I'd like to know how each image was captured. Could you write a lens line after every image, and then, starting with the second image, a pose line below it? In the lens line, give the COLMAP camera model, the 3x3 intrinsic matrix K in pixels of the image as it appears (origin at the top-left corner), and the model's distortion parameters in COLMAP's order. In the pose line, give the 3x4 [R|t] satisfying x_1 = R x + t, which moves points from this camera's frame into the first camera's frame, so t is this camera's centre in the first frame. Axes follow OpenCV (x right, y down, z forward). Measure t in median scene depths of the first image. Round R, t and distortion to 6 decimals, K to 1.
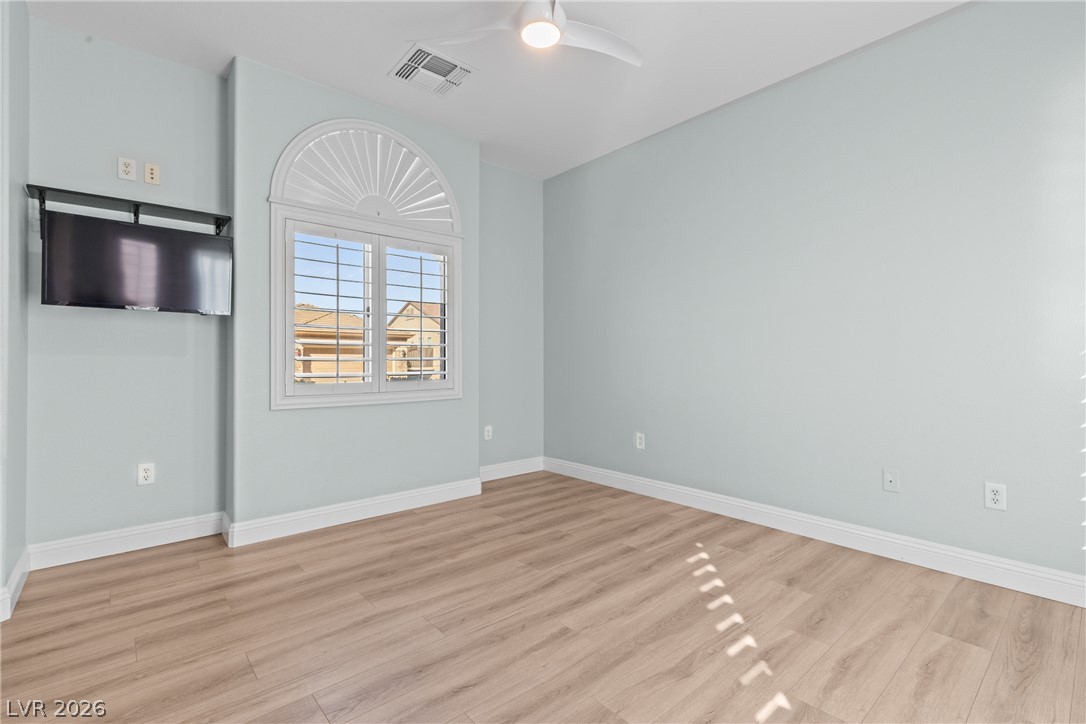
lens RADIAL K [[490.4, 0, 549.4], [0, 490.4, 362.0], [0, 0, 1]] dist [0.012190, -0.000924]
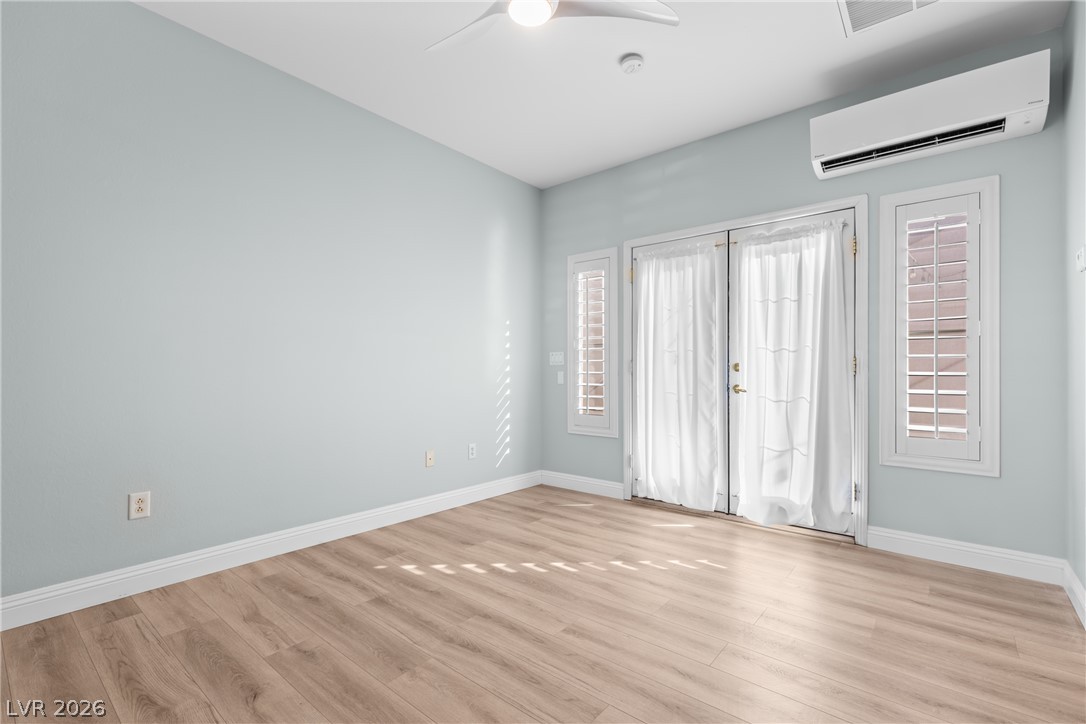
lens RADIAL K [[490.4, 0, 547.6], [0, 490.4, 363.8], [0, 0, 1]] dist [0.012190, -0.000924]
pose [[-0.154435, 0.016163, 0.987871, -0.745355], [-0.000904, 0.999863, -0.016501, -0.004878], [-0.988003, -0.003441, -0.154399, 0.894917]]
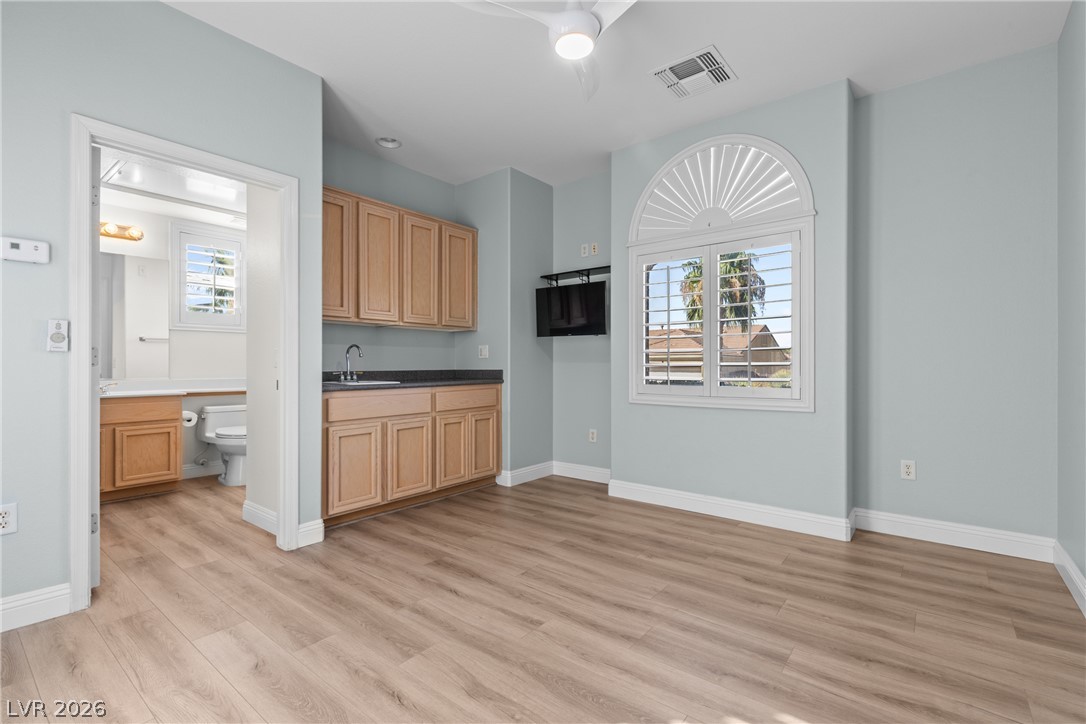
lens RADIAL K [[490.4, 0, 551.8], [0, 490.4, 365.9], [0, 0, 1]] dist [0.012190, -0.000924]
pose [[0.182703, 0.003114, -0.983163, 0.794175], [-0.002116, 0.999994, 0.002774, -0.005887], [0.983166, 0.001574, 0.182709, 0.620379]]
